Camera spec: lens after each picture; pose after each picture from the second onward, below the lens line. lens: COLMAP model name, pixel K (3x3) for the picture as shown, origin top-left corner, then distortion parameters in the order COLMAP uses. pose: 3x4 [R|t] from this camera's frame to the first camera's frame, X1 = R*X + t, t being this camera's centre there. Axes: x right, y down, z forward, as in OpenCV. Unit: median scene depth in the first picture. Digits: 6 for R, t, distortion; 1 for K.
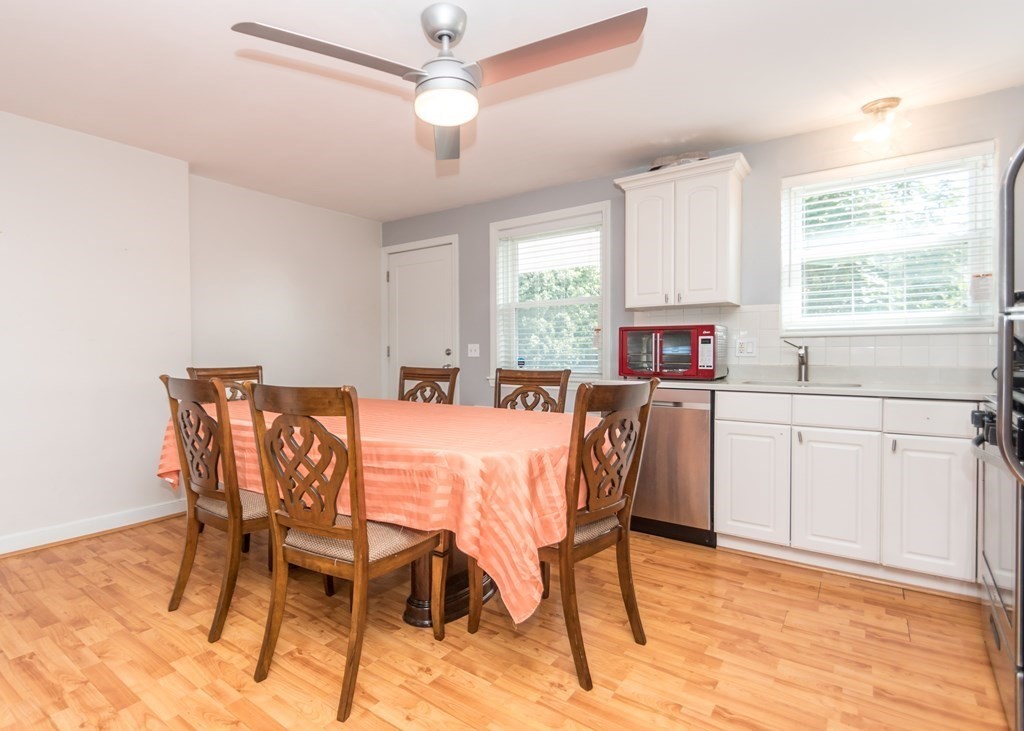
lens RADIAL K [[497.6, 0, 512.0], [0, 497.6, 365.5], [0, 0, 1]] dist [0.002828, 0.000387]
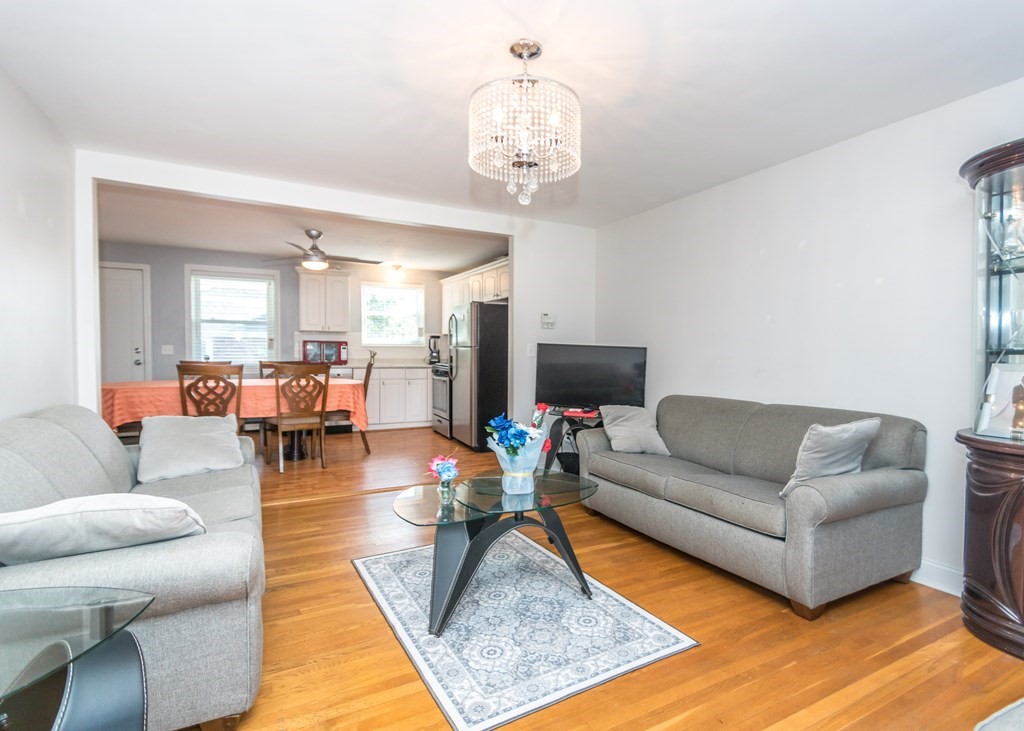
lens RADIAL K [[497.6, 0, 512.0], [0, 497.6, 365.5], [0, 0, 1]] dist [0.002828, 0.000387]
pose [[0.458368, -0.019882, 0.888540, -1.343175], [0.011151, 0.999800, 0.016619, 0.002930], [-0.888693, 0.002290, 0.458498, -0.790842]]
